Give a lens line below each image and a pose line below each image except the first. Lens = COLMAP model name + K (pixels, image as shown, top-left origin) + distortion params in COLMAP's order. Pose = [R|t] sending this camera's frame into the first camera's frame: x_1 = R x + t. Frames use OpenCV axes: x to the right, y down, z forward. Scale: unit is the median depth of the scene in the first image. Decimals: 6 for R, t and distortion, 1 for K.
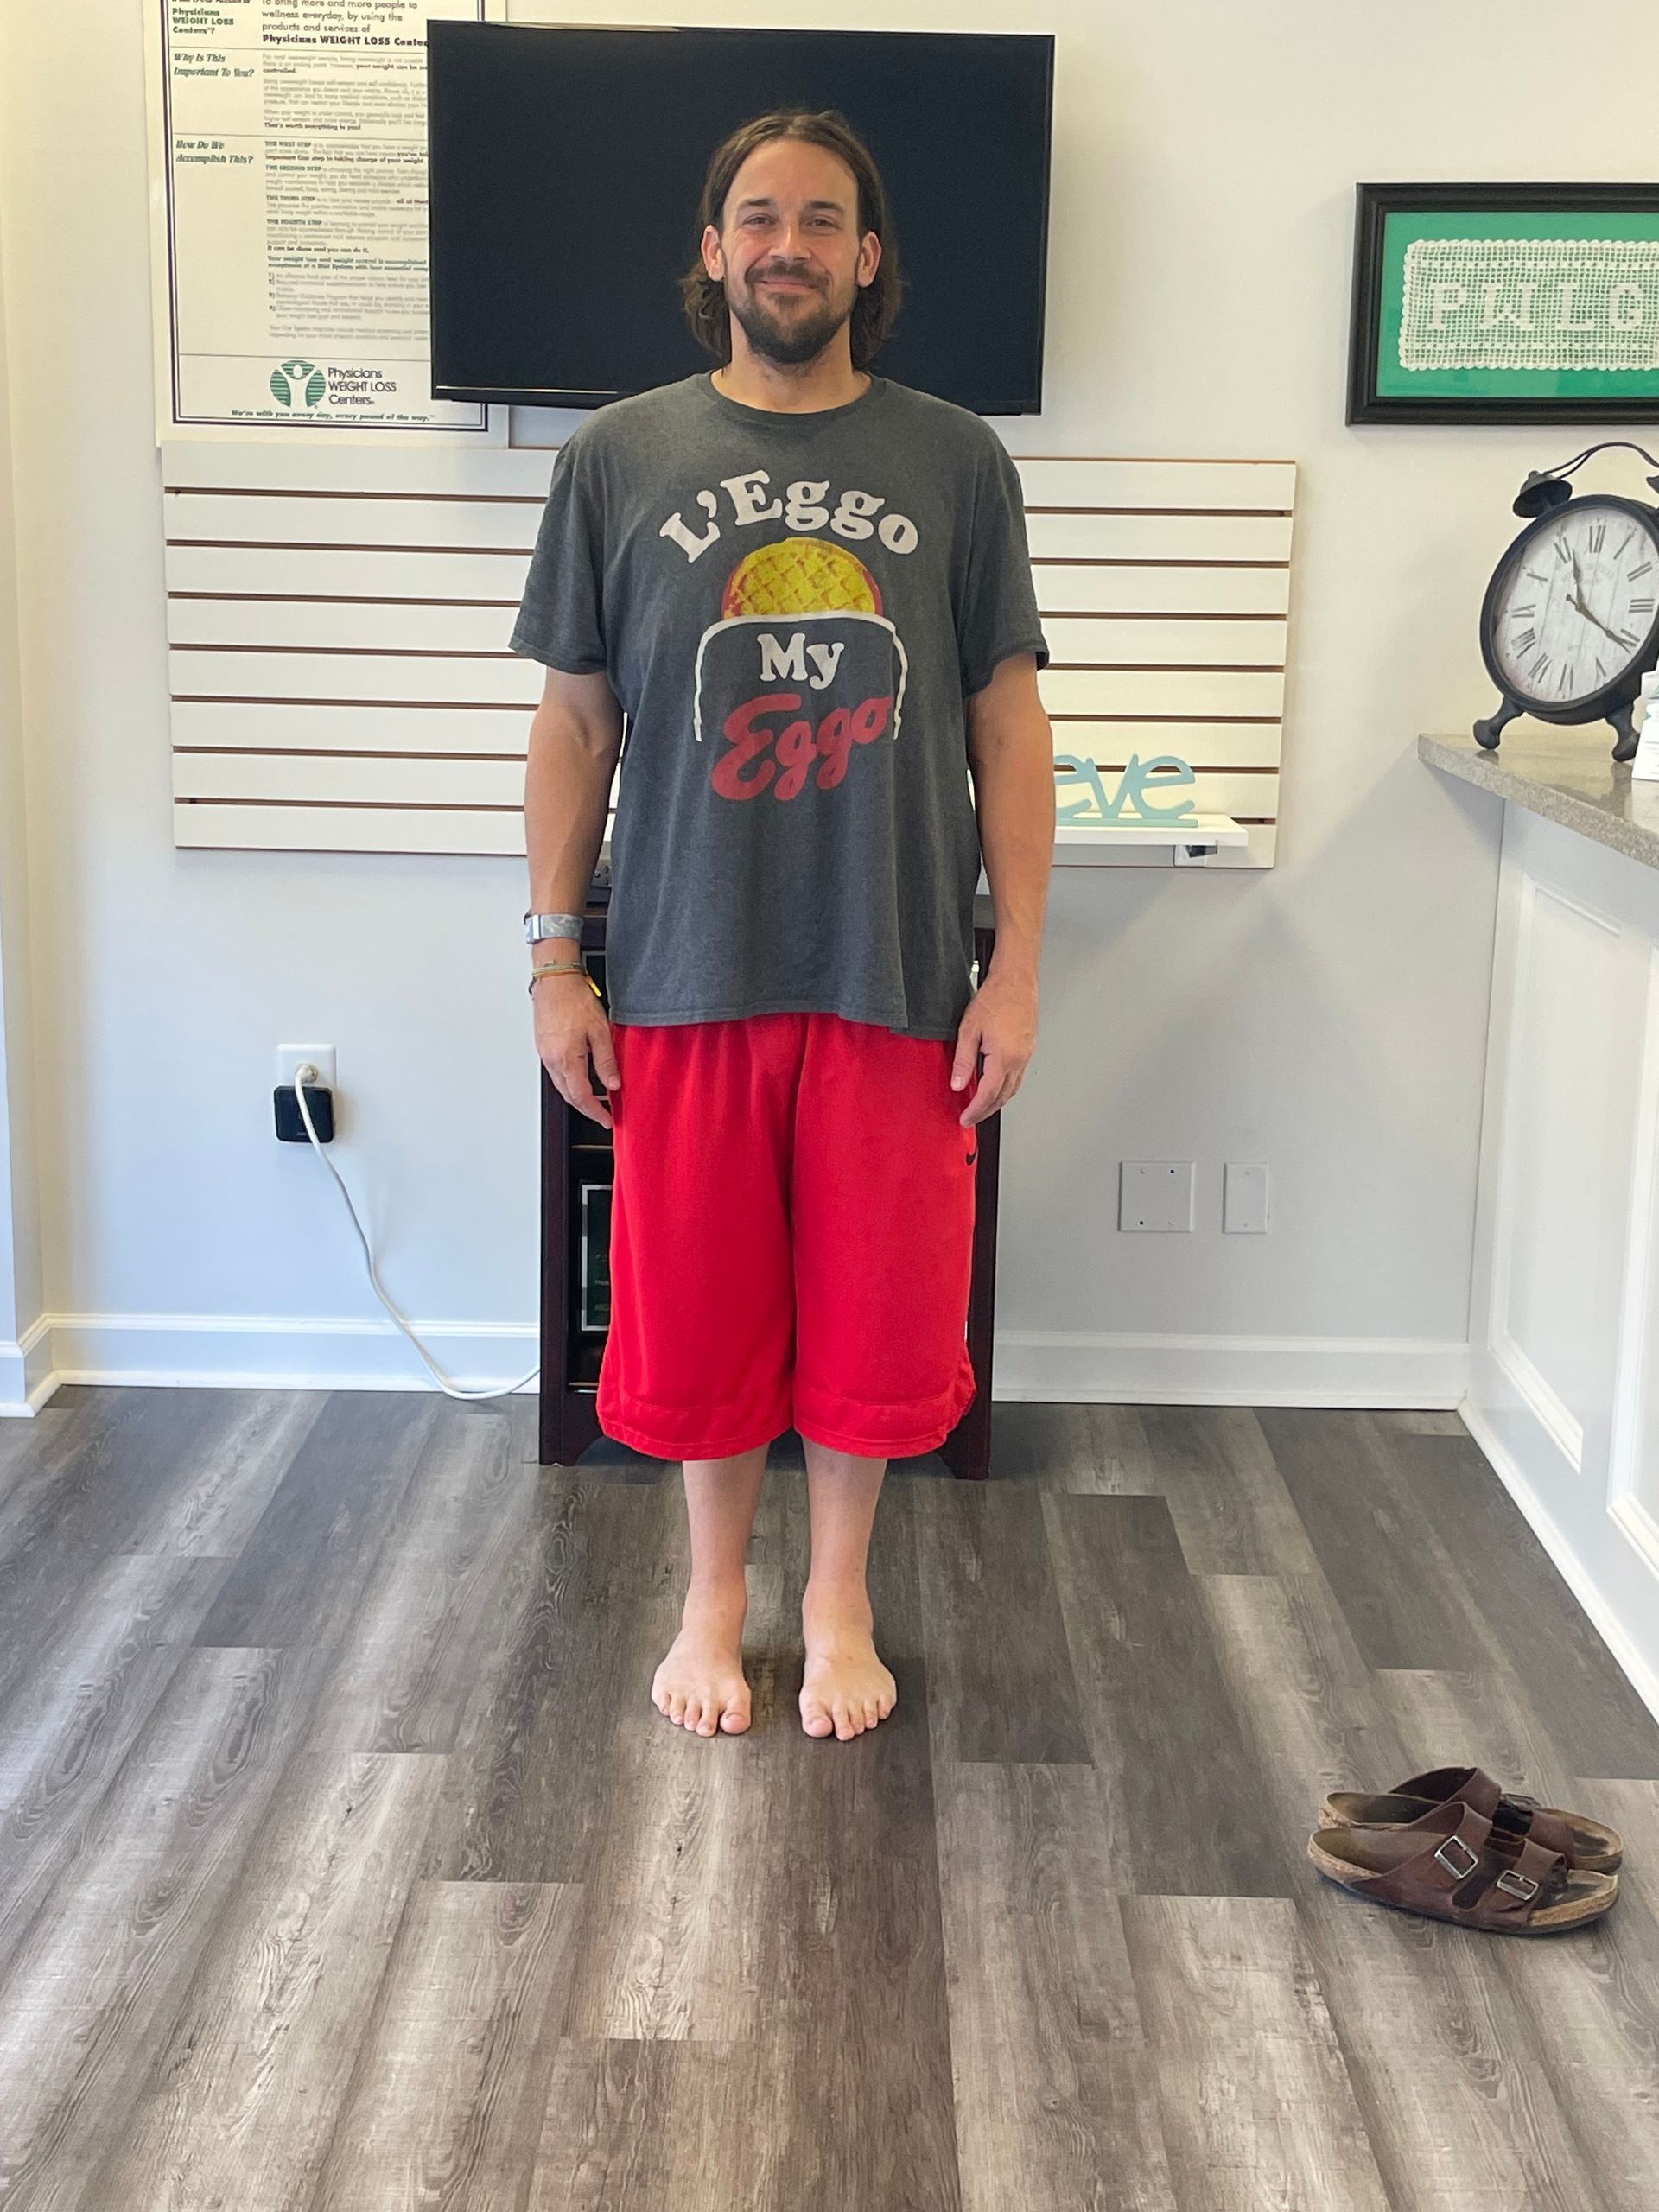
lens RADIAL K [[2945.1, 0, 848.8], [0, 2945.1, 1104.0], [0, 0, 1]] dist [0.138865, -0.266340]
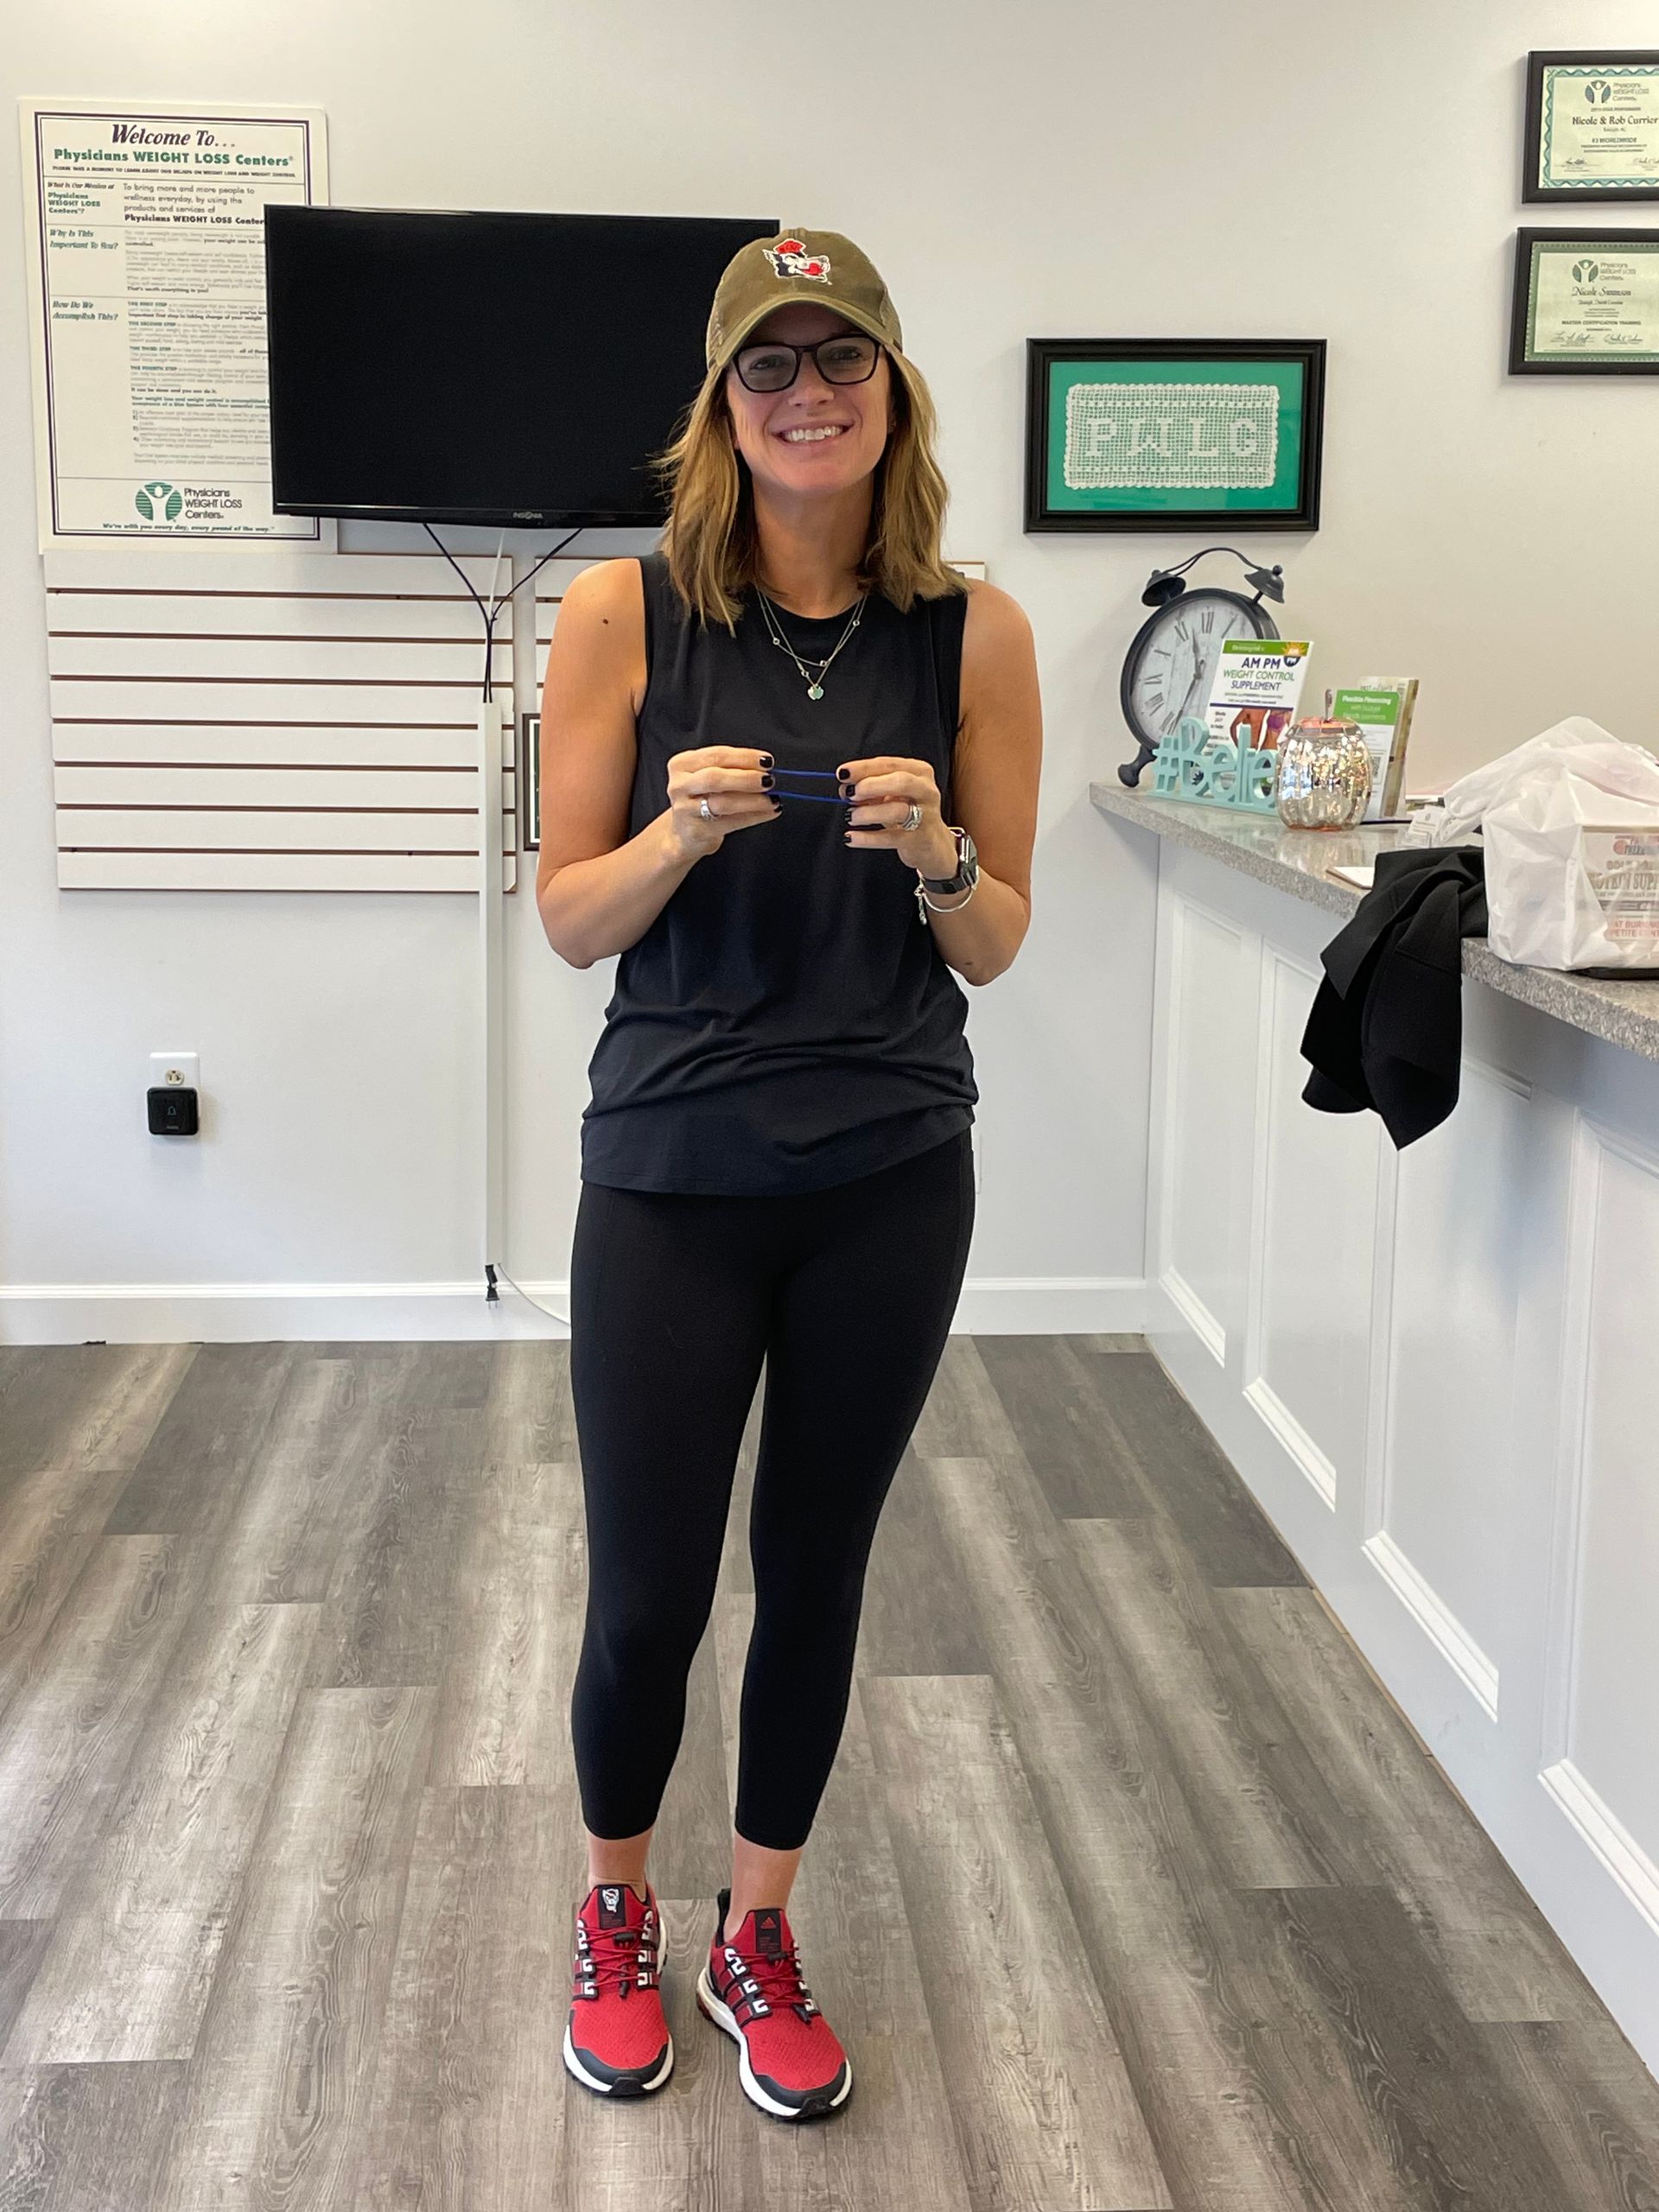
lens RADIAL K [[2681.4, 0, 829.5], [0, 2681.4, 1106.0], [0, 0, 1]] dist [0.128282, -0.249140]
pose [[0.997042, -0.021866, 0.073684, -0.001168], [0.022838, 0.999663, -0.012367, 0.023941], [-0.073389, 0.014013, 0.997205, -0.119188]]
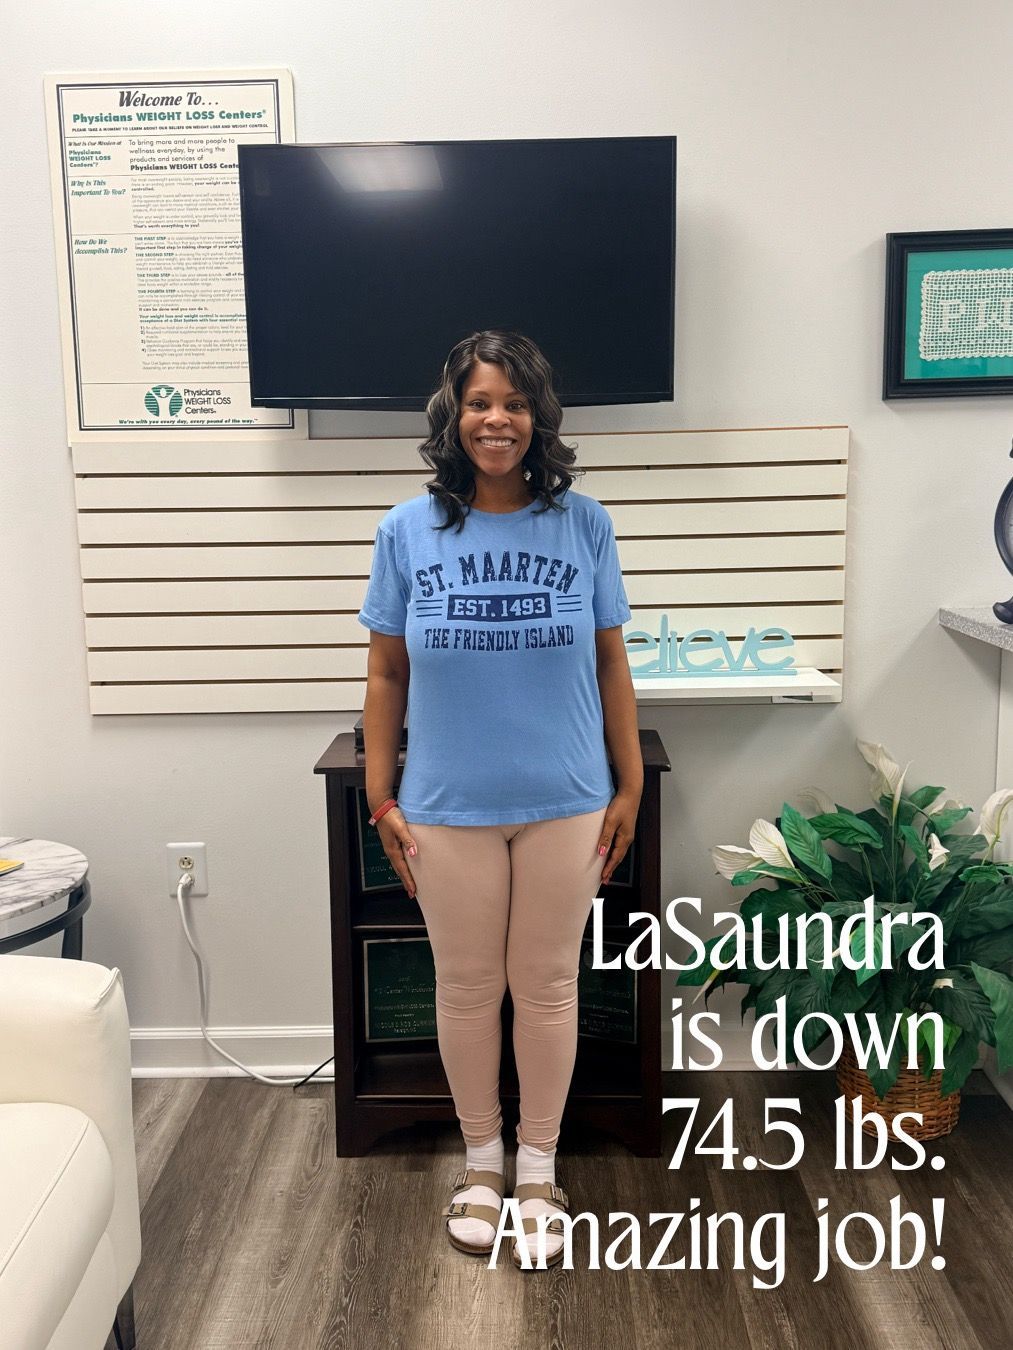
lens RADIAL K [[1384.0, 0, 506.5], [0, 1384.0, 675.0], [0, 0, 1]] dist [0.215450, -0.489498]
pose [[0.999183, -0.034996, -0.020219, -0.007643], [0.033864, 0.997974, -0.053866, -0.070490], [0.022063, 0.053138, 0.998343, 0.350738]]
